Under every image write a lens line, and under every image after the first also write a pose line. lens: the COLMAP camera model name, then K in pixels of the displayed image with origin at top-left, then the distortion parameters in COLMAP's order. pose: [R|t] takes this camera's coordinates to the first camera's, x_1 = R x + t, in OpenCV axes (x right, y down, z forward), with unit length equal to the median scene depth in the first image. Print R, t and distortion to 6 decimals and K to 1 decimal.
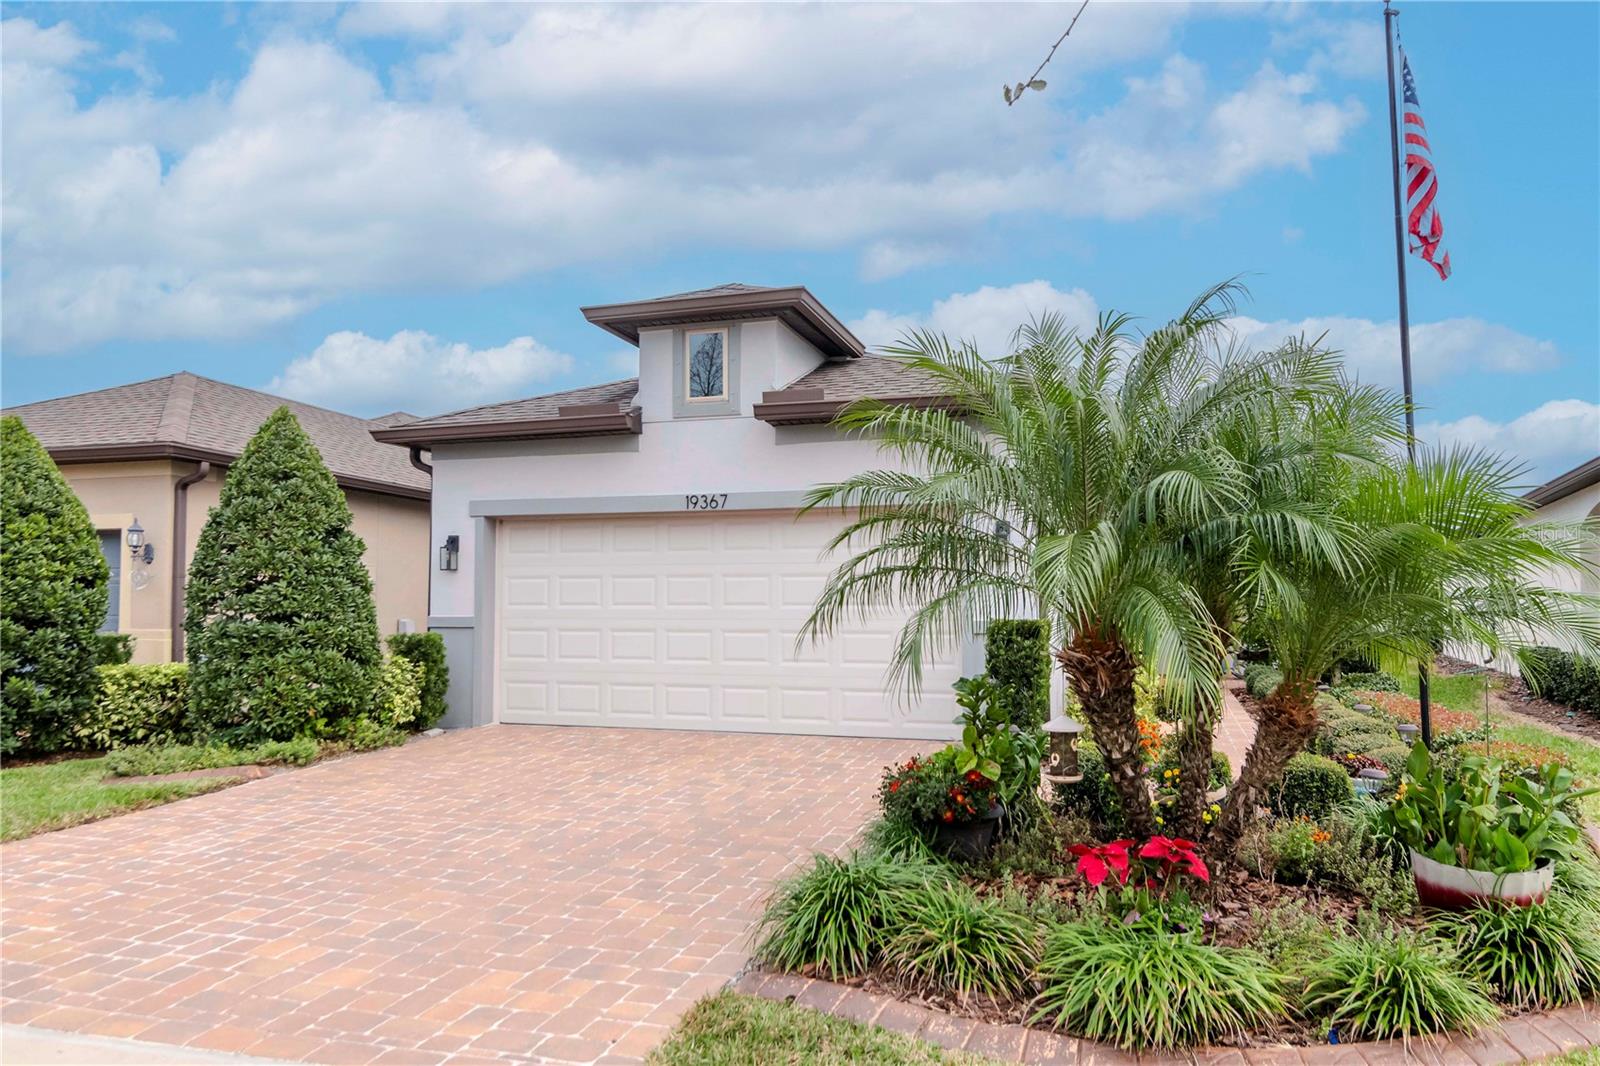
lens RADIAL K [[1054.8, 0, 800.0], [0, 1054.8, 533.0], [0, 0, 1]] dist [0.001422, -0.005346]
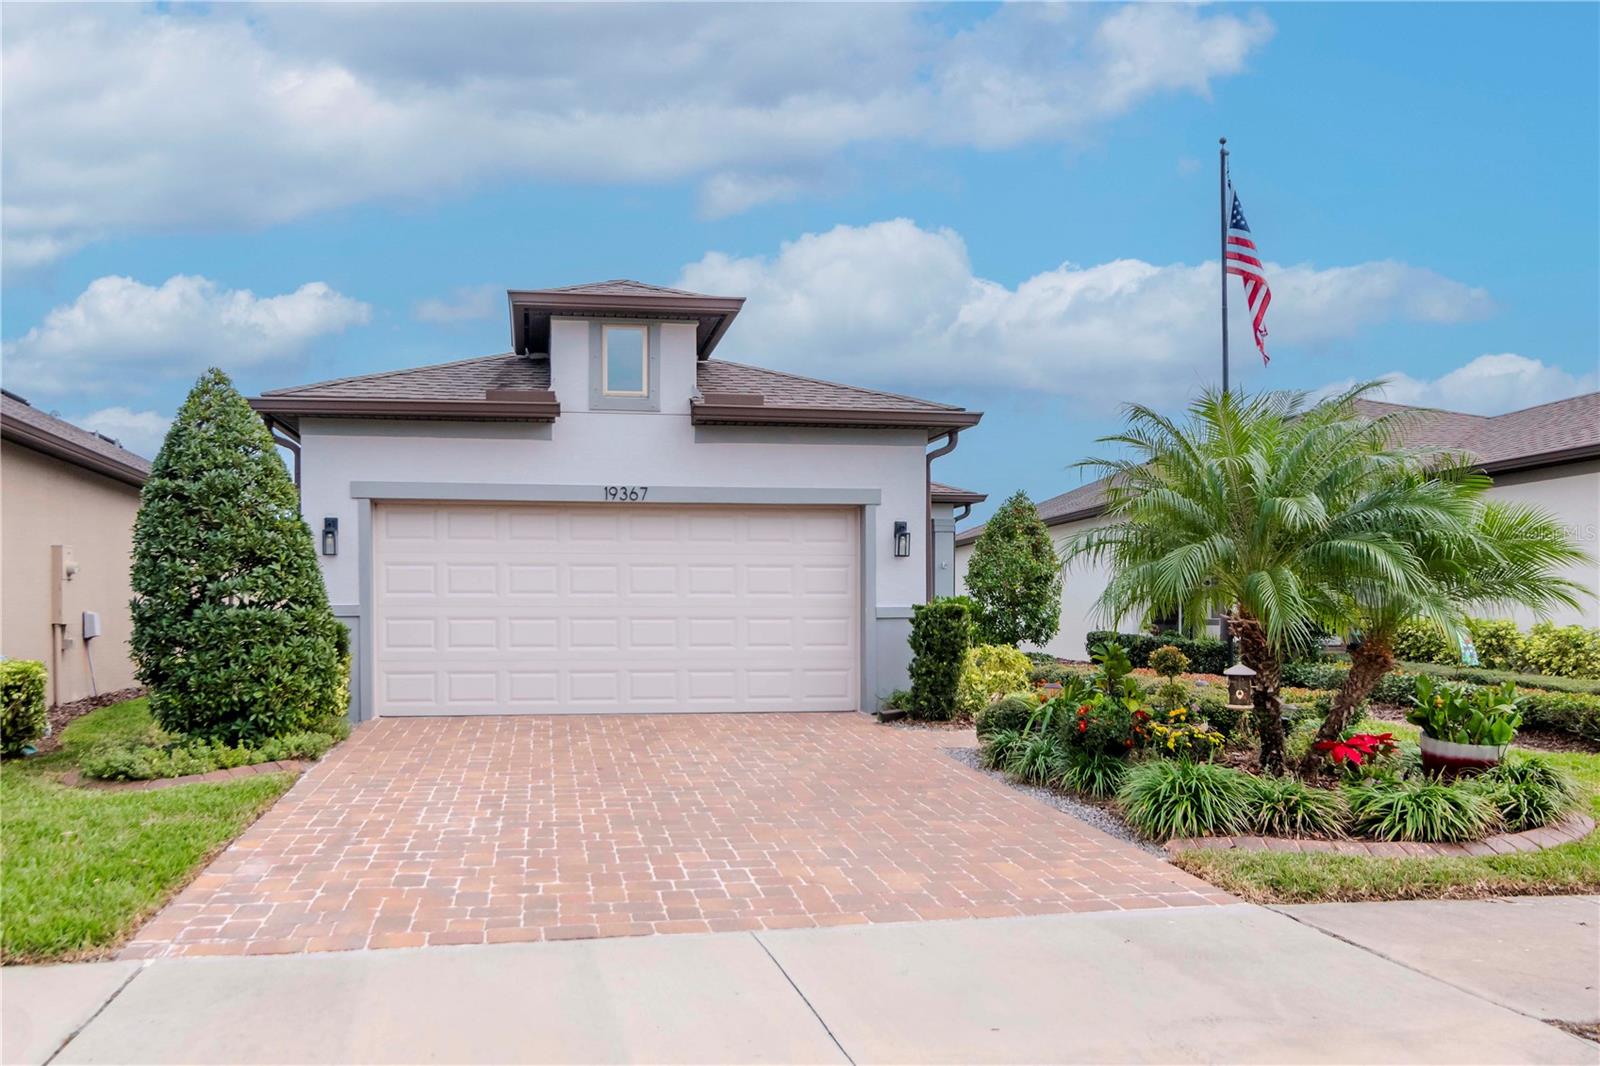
lens RADIAL K [[1078.6, 0, 800.0], [0, 1078.6, 533.0], [0, 0, 1]] dist [0.003151, 0.002250]
pose [[0.909379, 0.026298, 0.415137, -0.377706], [-0.028949, 0.999581, 0.000092, 0.004328], [-0.414961, -0.012101, 0.909759, -0.040689]]
